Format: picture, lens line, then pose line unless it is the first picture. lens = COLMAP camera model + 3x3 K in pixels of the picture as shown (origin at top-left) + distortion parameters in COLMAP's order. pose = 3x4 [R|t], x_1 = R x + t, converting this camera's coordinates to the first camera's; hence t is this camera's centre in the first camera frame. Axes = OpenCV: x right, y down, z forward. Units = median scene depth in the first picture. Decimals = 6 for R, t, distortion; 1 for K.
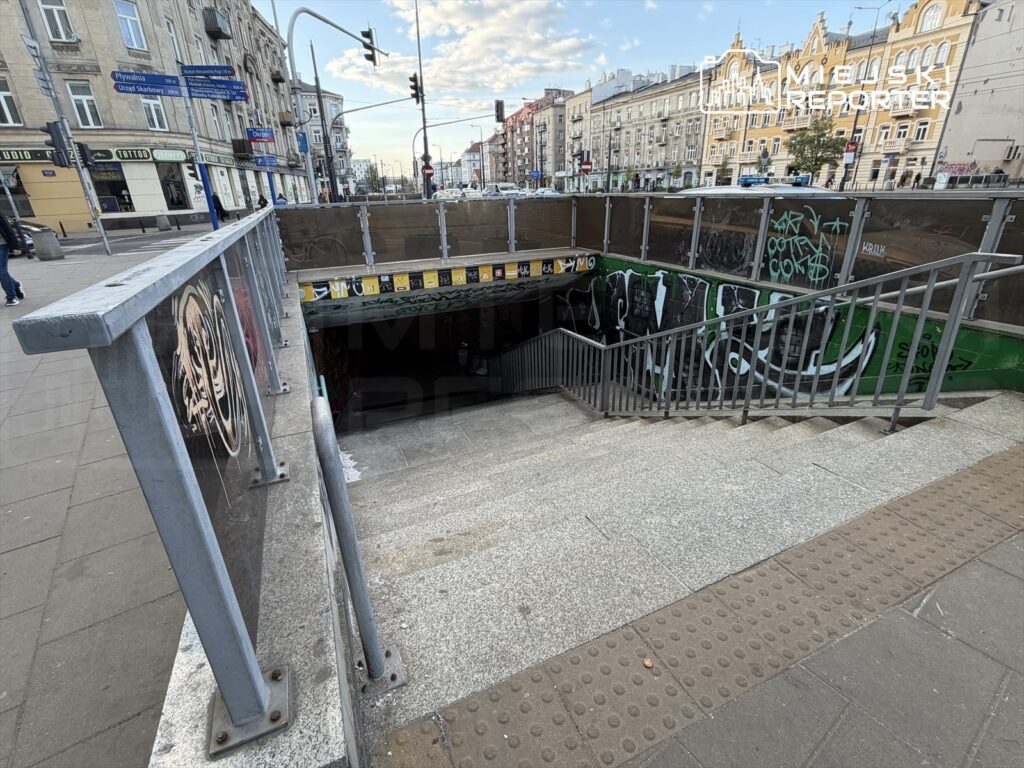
lens RADIAL K [[480.2, 0, 511.8], [0, 480.2, 383.8], [0, 0, 1]] dist [-0.000574, 0.000261]
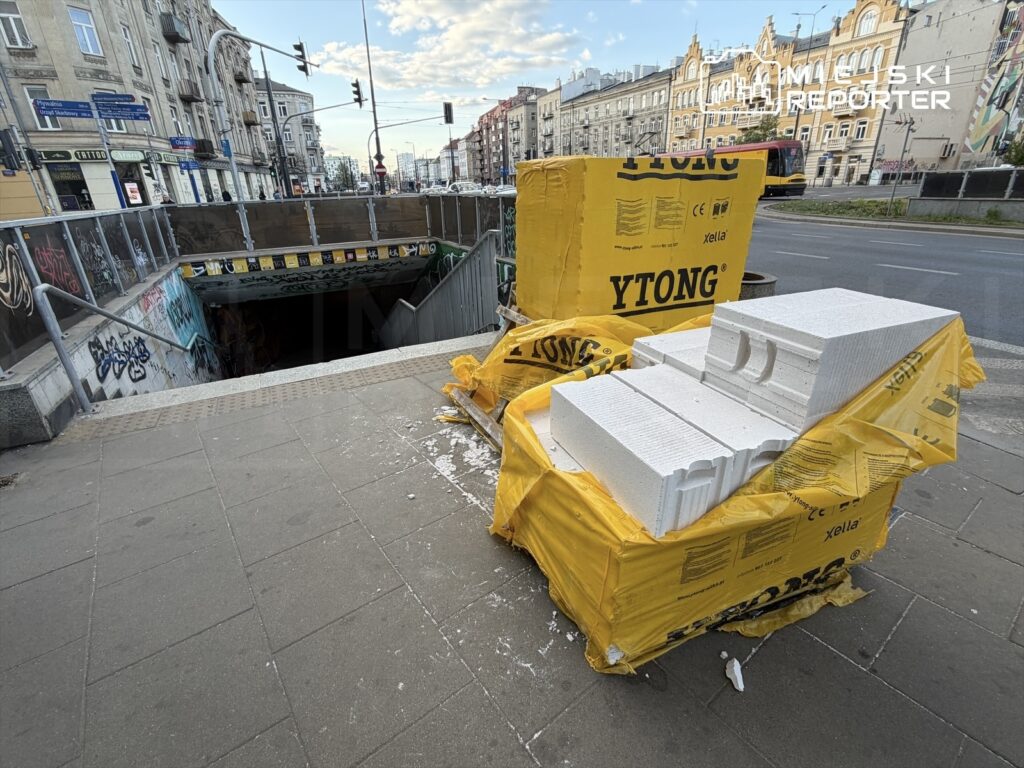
lens RADIAL K [[480.2, 0, 511.9], [0, 480.2, 383.5], [0, 0, 1]] dist [-0.000574, 0.000261]
pose [[0.999551, -0.013979, 0.026489, 0.054790], [0.013818, 0.999885, 0.006239, 0.016005], [-0.026573, -0.005871, 0.999630, -0.044152]]
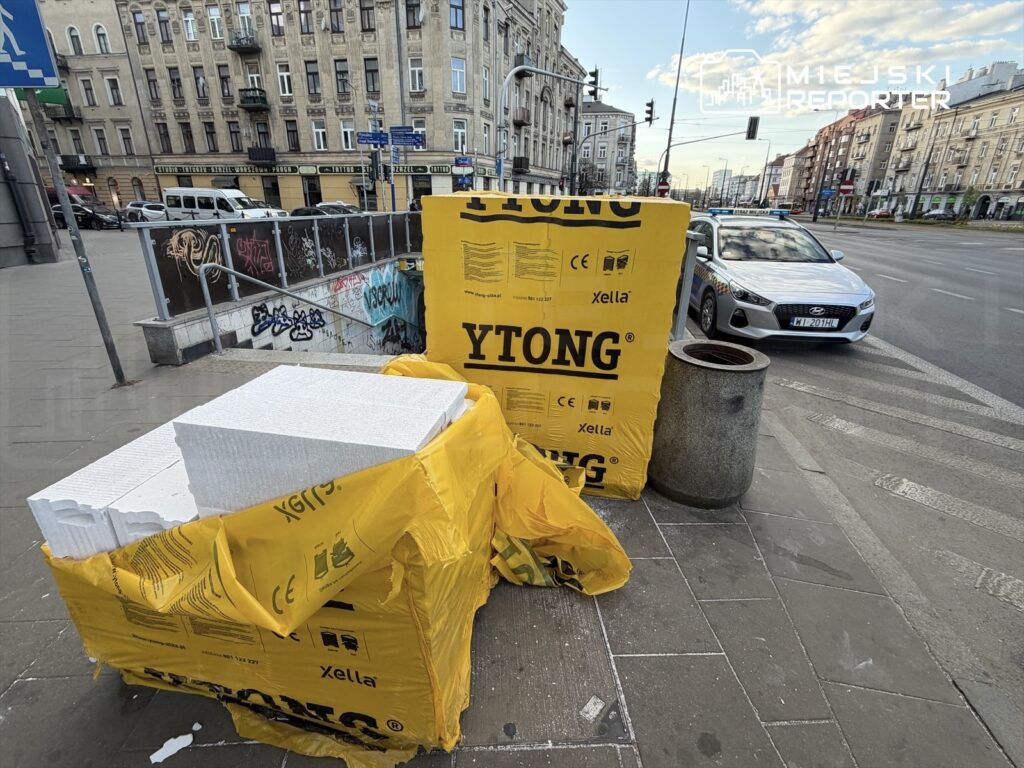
lens RADIAL K [[480.2, 0, 509.5], [0, 480.2, 384.1], [0, 0, 1]] dist [-0.000574, 0.000261]
pose [[0.847201, 0.225009, -0.481271, 0.098952], [-0.234623, 0.971219, 0.041058, 0.007063], [0.476658, 0.078133, 0.875610, -0.030432]]
